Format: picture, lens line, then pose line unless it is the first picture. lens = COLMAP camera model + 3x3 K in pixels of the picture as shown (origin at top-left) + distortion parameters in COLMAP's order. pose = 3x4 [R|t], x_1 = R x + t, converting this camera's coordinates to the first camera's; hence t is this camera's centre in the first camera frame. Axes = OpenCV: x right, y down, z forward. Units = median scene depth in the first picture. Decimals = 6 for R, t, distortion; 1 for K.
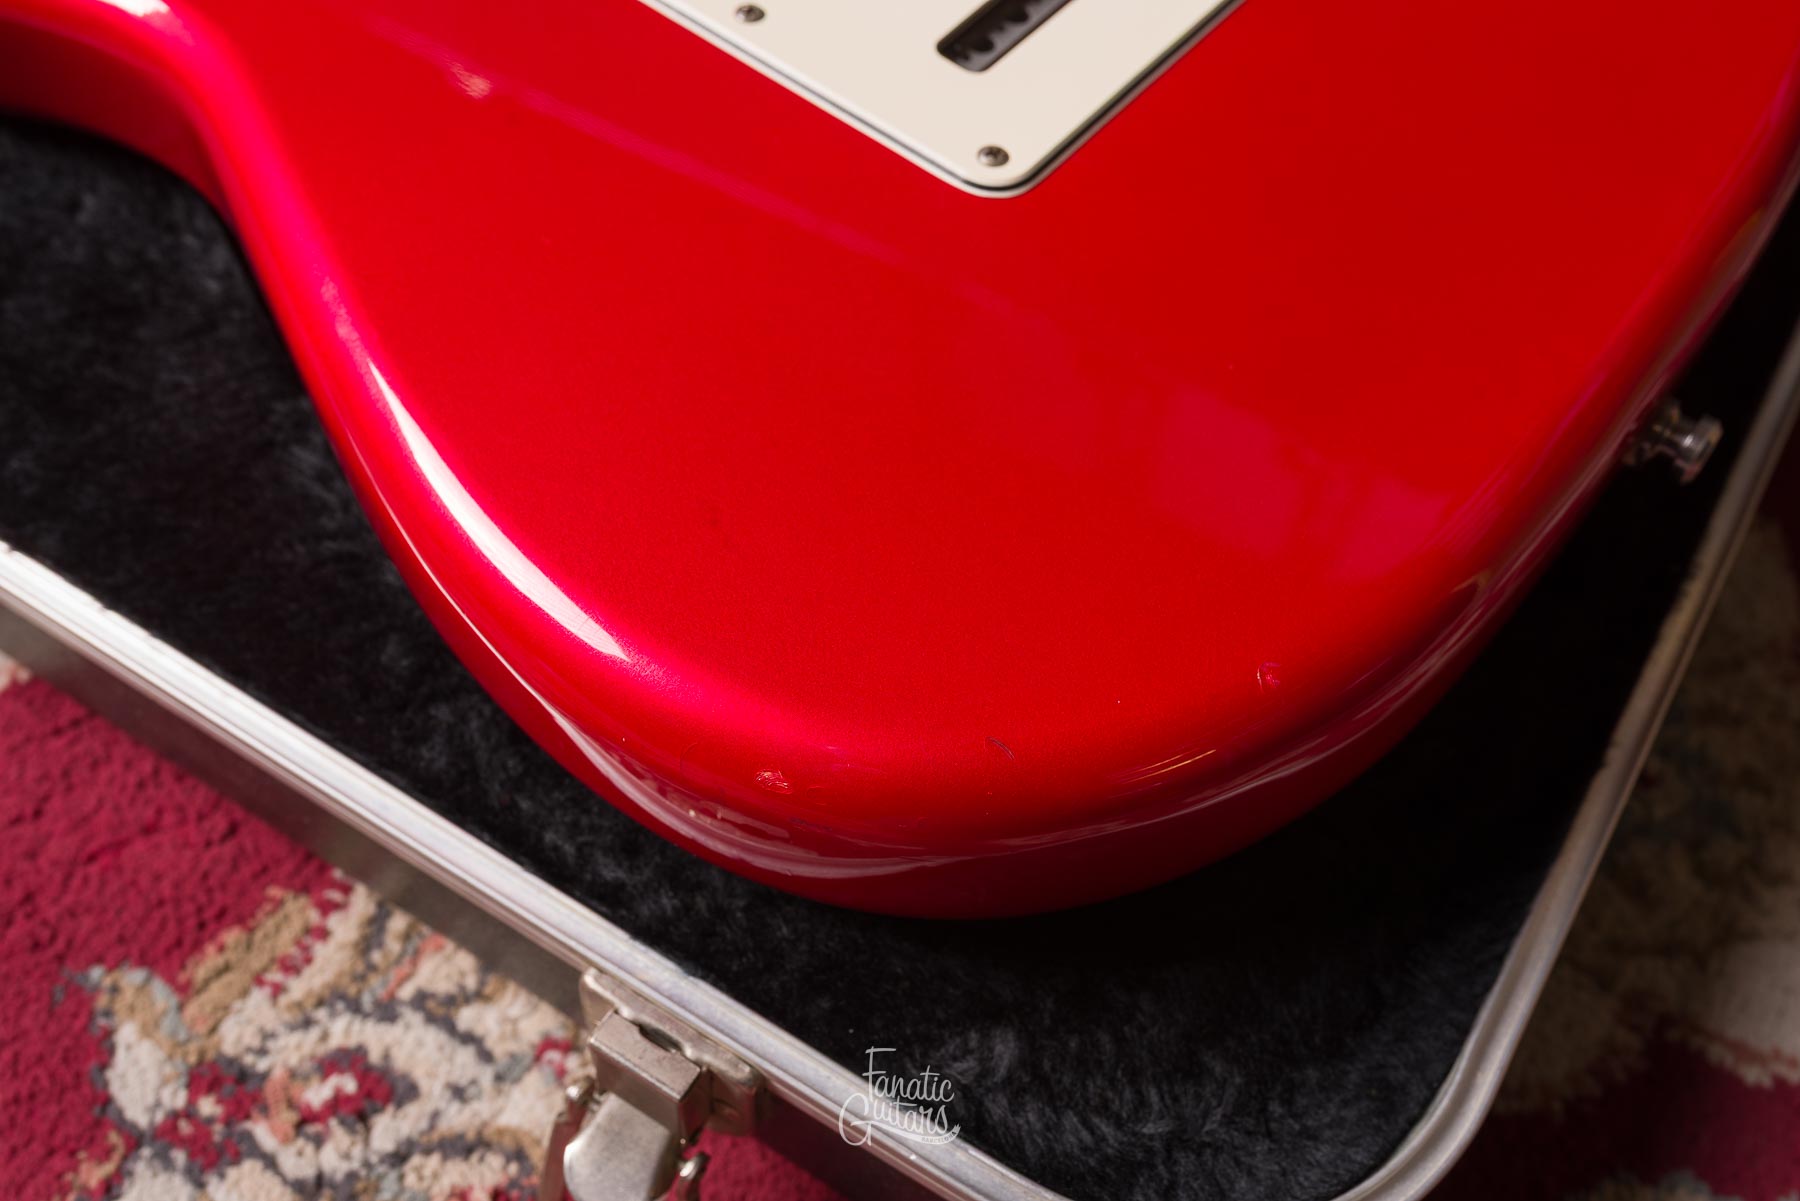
lens RADIAL K [[1821.5, 0, 898.4], [0, 1821.5, 598.8], [0, 0, 1]] dist [0.004893, -0.000764]
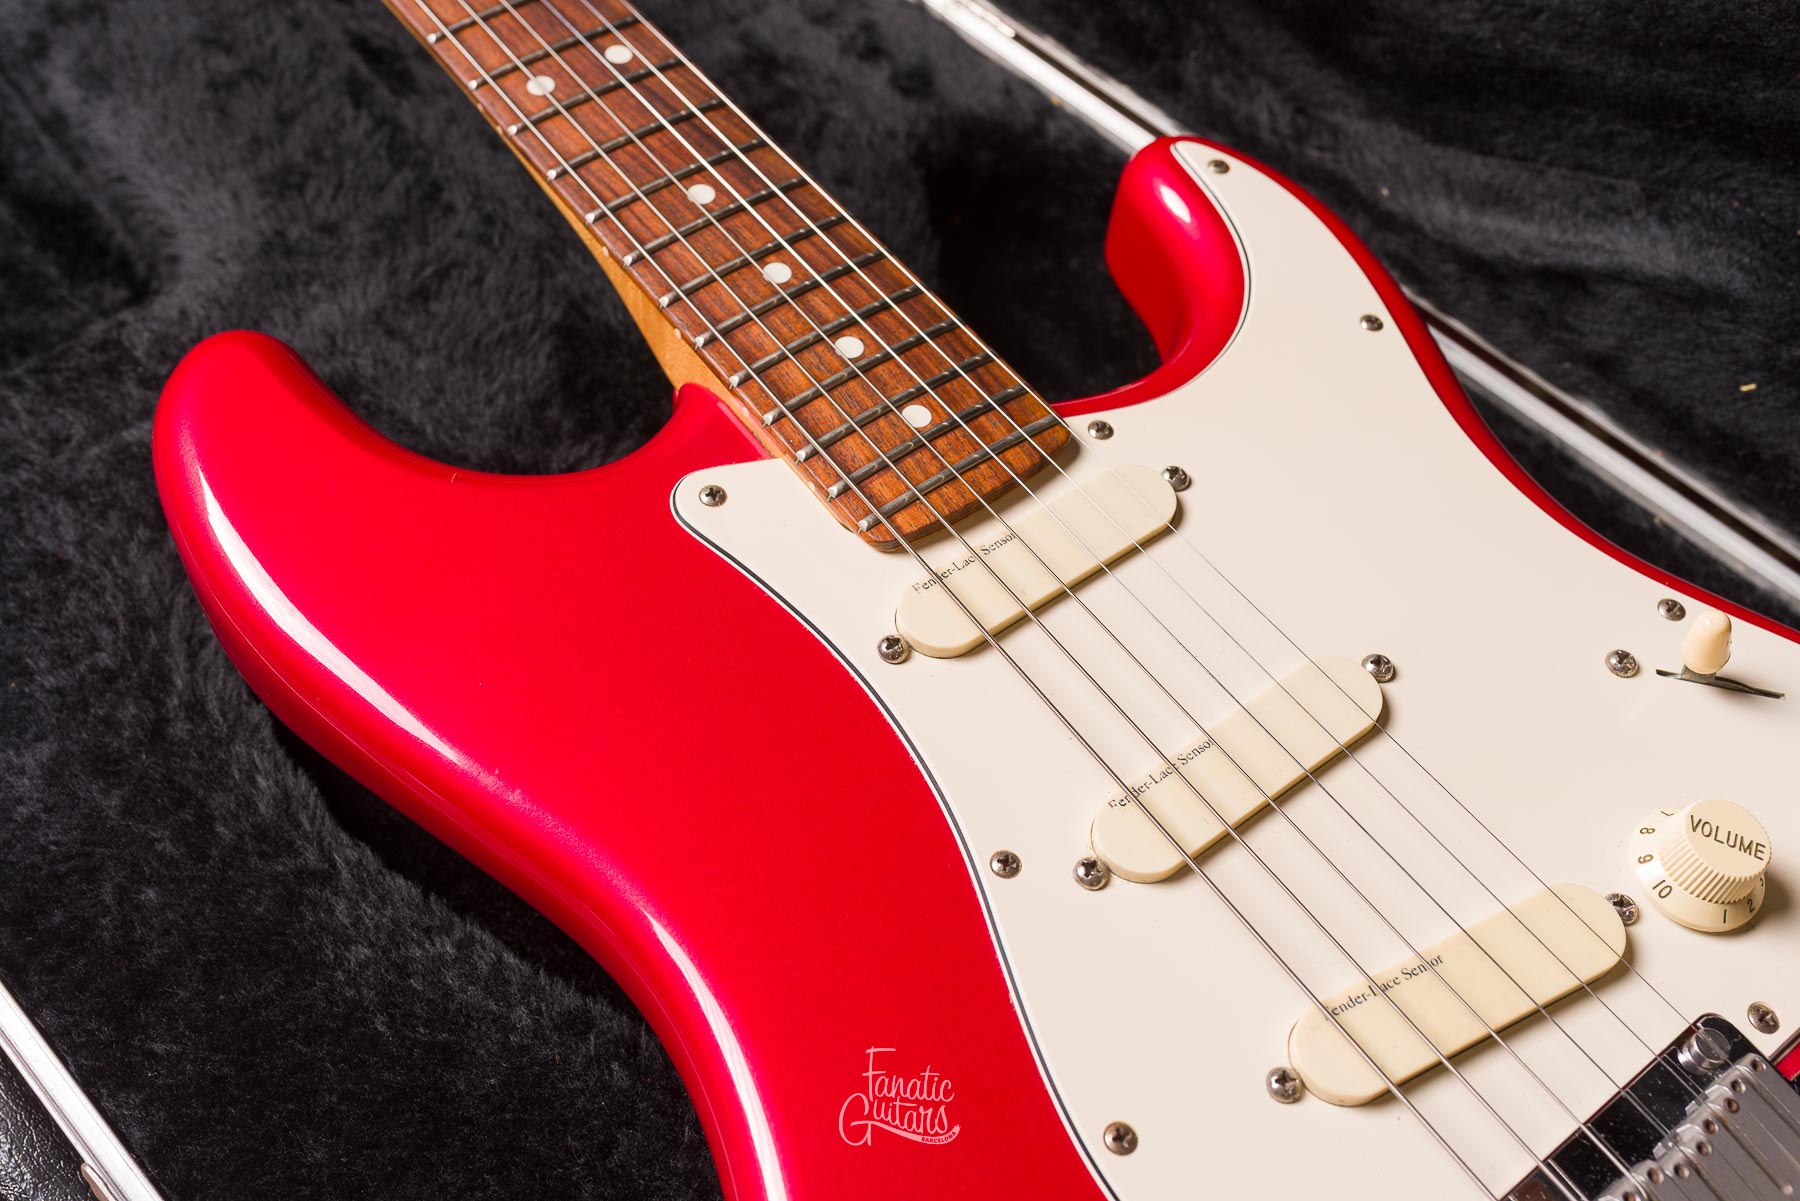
lens RADIAL K [[1786.5, 0, 902.3], [0, 1786.5, 600.1], [0, 0, 1]] dist [-0.000634, 0.002068]
pose [[0.971906, 0.190065, -0.138829, -0.244360], [-0.193689, 0.980978, -0.012948, -0.550721], [0.133727, 0.039474, 0.990232, 0.088300]]
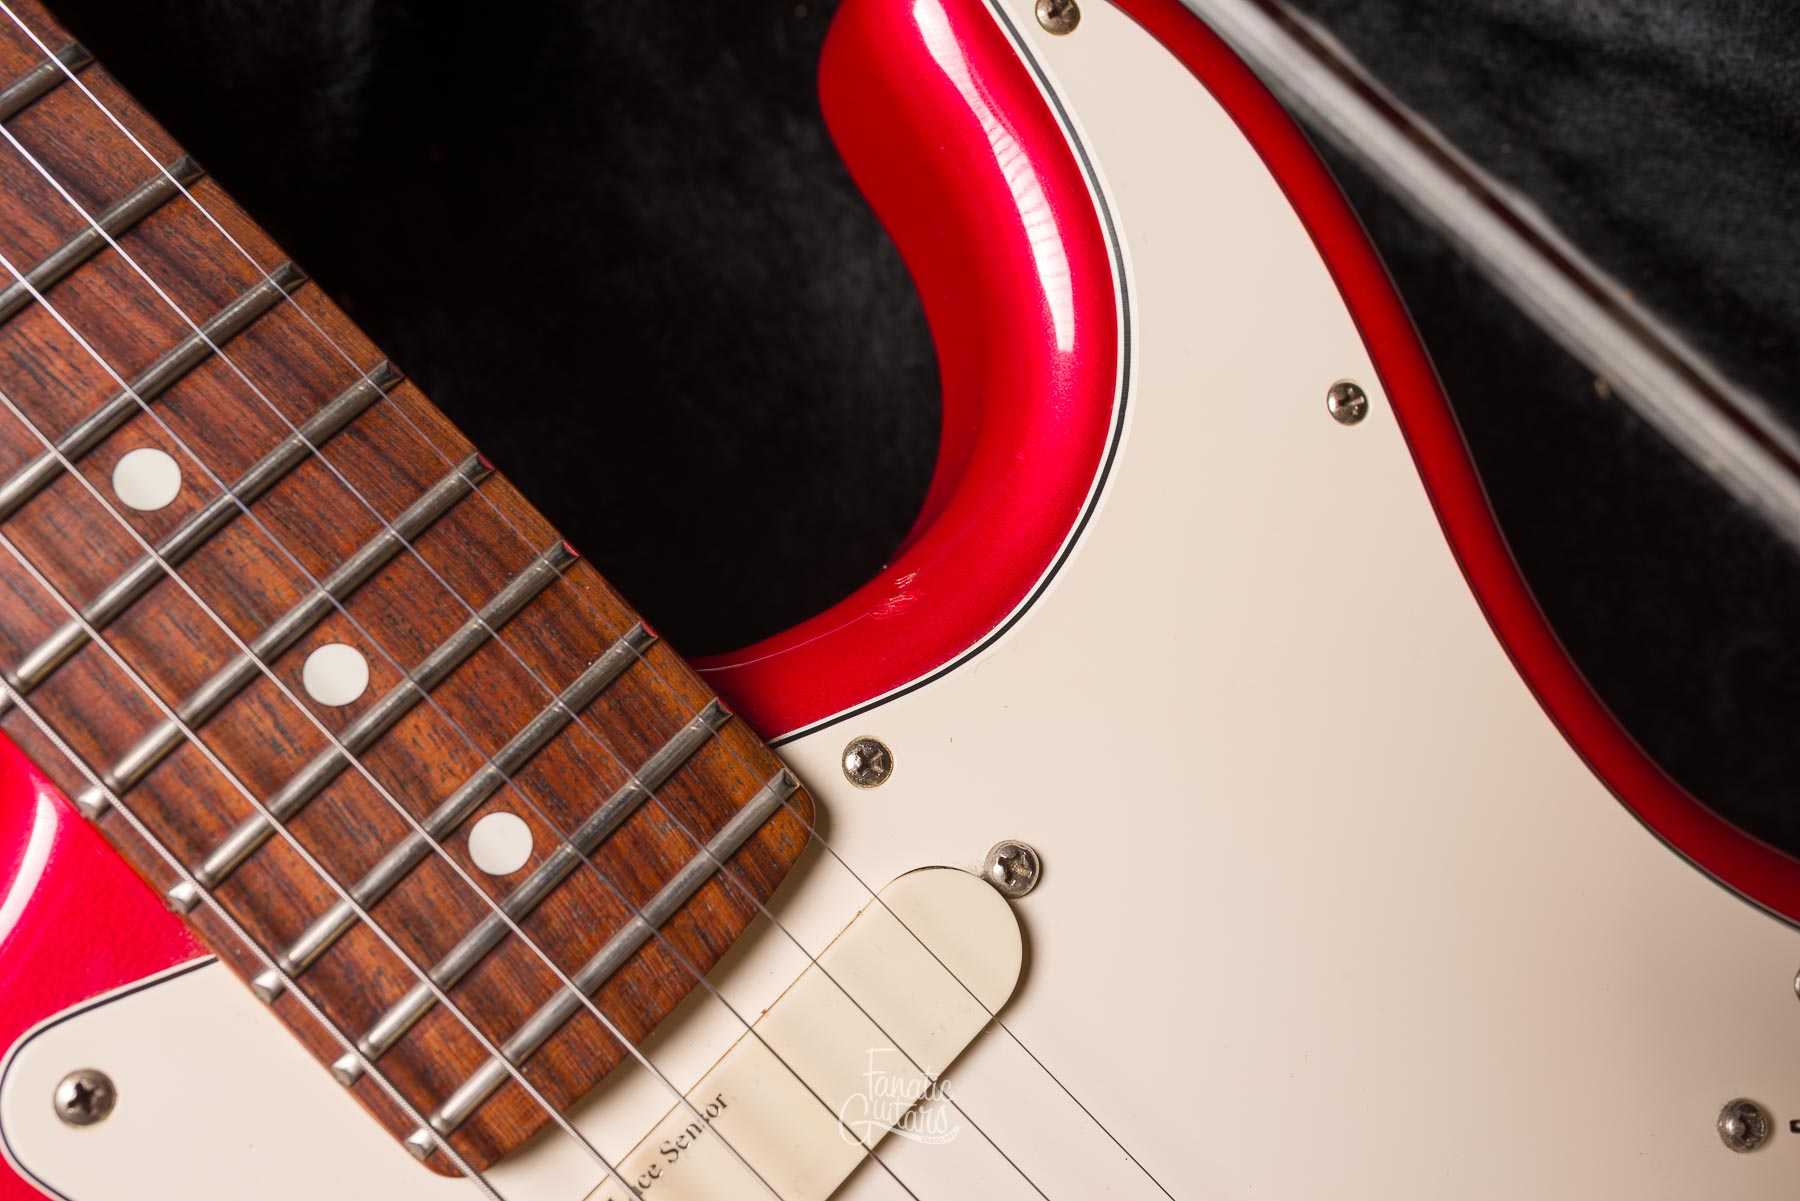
lens RADIAL K [[1806.0, 0, 901.7], [0, 1806.0, 595.6], [0, 0, 1]] dist [0.003283, -0.008906]
pose [[0.980822, 0.133172, 0.142316, -0.378817], [-0.181281, 0.891524, 0.415117, -0.986096], [-0.071596, -0.432955, 0.898568, 0.711263]]
